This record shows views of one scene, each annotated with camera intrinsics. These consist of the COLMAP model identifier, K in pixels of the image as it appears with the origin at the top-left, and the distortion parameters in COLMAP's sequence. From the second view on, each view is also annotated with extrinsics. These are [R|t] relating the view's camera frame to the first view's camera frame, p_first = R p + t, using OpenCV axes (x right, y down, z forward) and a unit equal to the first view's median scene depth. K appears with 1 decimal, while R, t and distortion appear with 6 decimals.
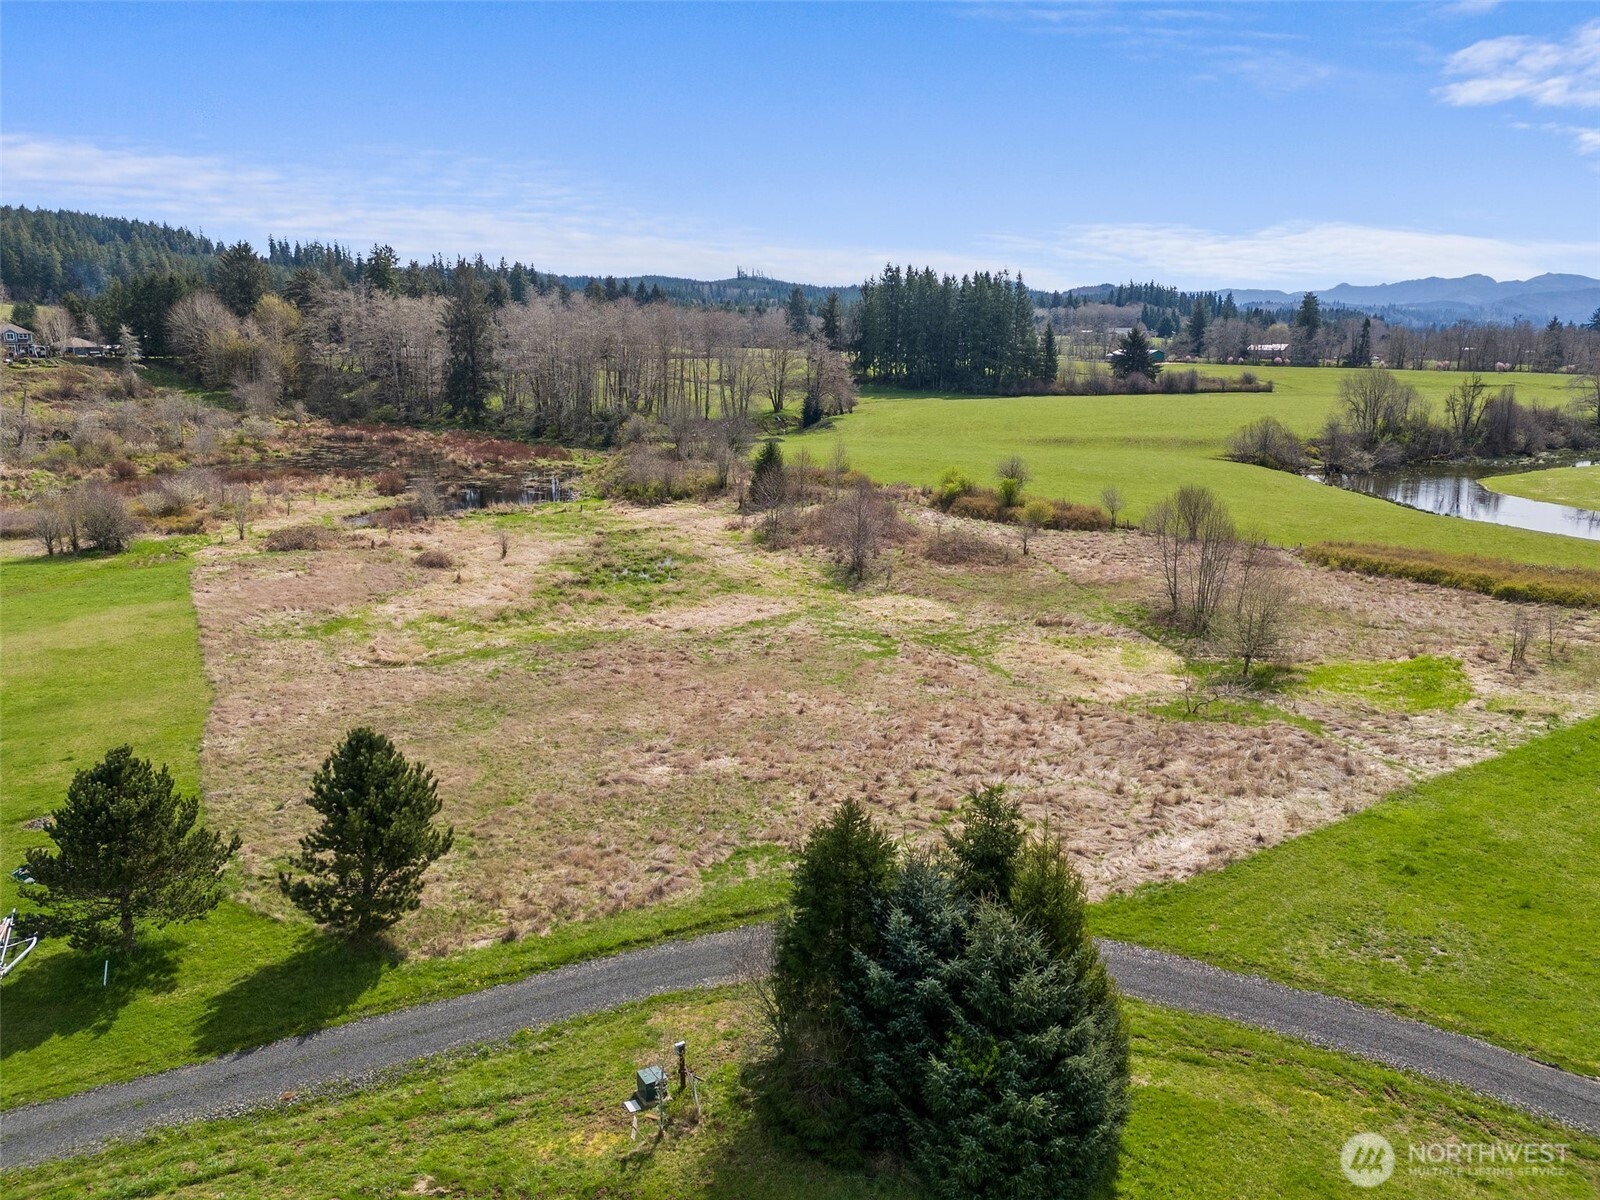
lens RADIAL K [[1166.4, 0, 800.0], [0, 1166.4, 600.0], [0, 0, 1]] dist [0.076399, -0.068108]
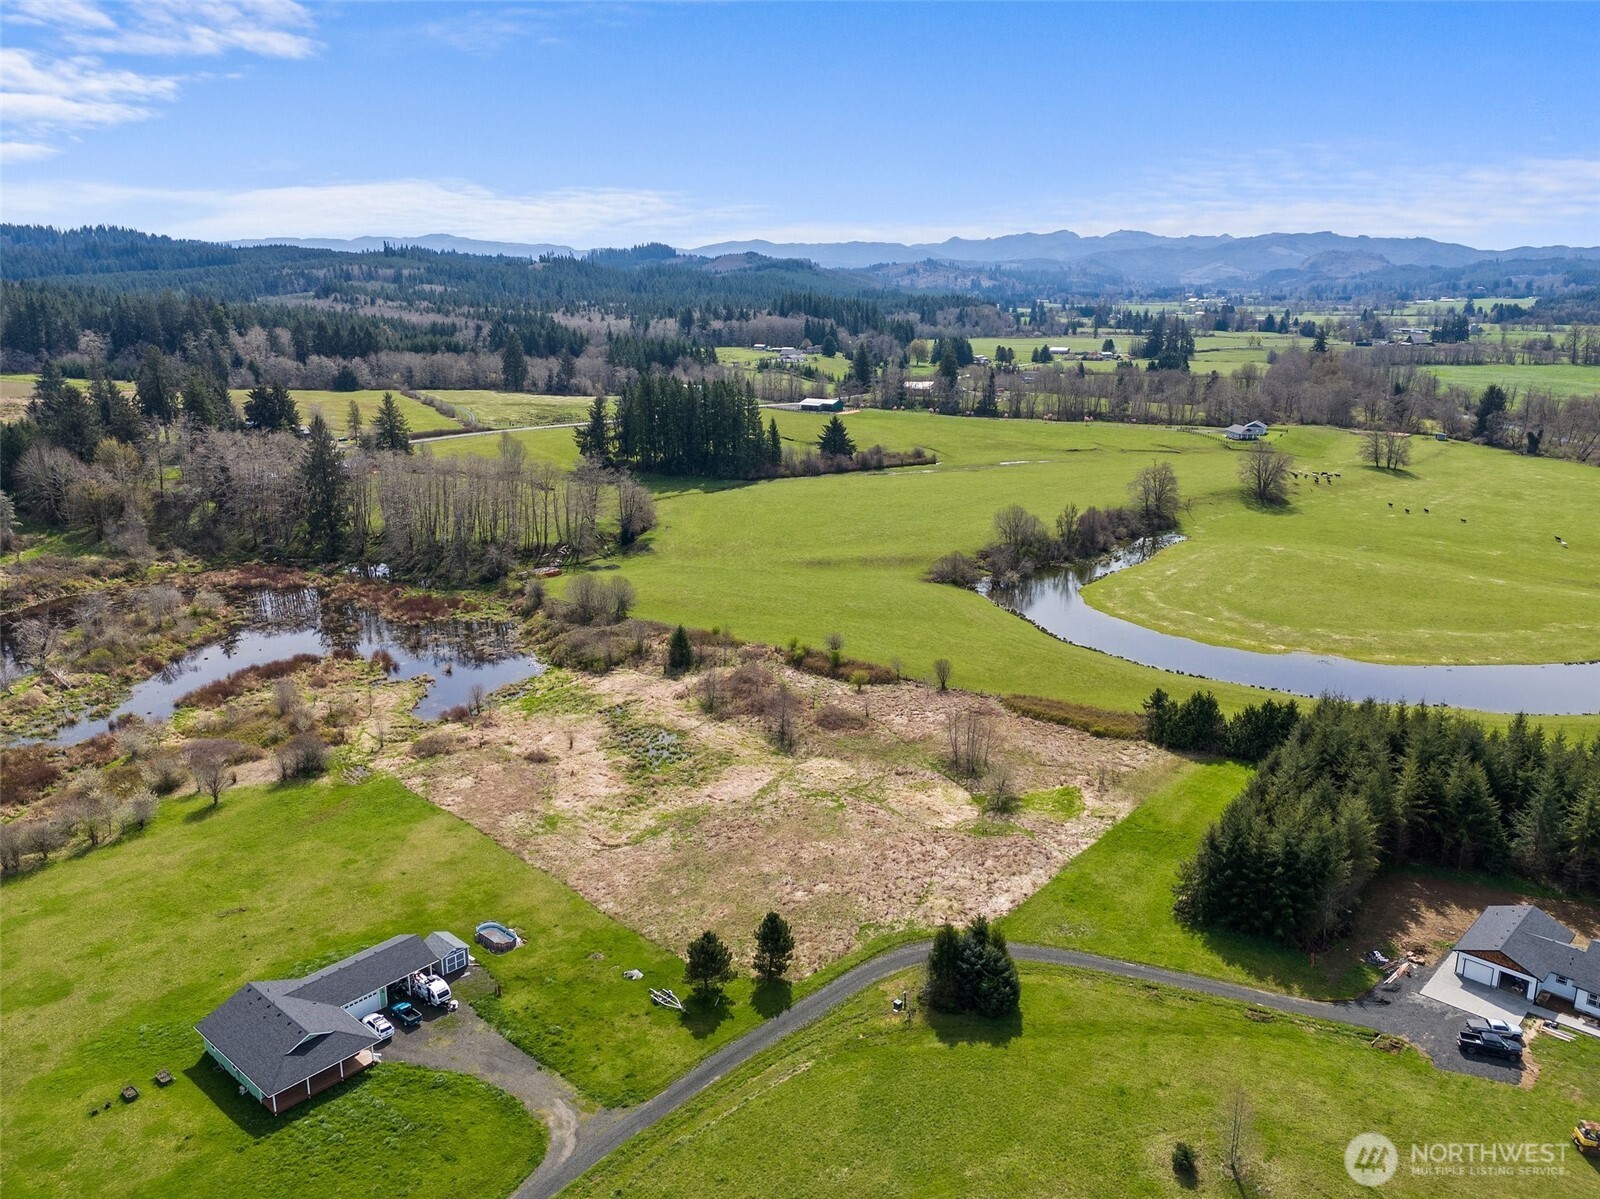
lens RADIAL K [[1166.4, 0, 800.0], [0, 1166.4, 599.5], [0, 0, 1]] dist [0.076399, -0.068108]
pose [[0.957701, -0.072724, 0.278423, -0.564121], [0.062396, 0.997001, 0.045790, -0.434104], [-0.280918, -0.026480, 0.959366, -1.009393]]
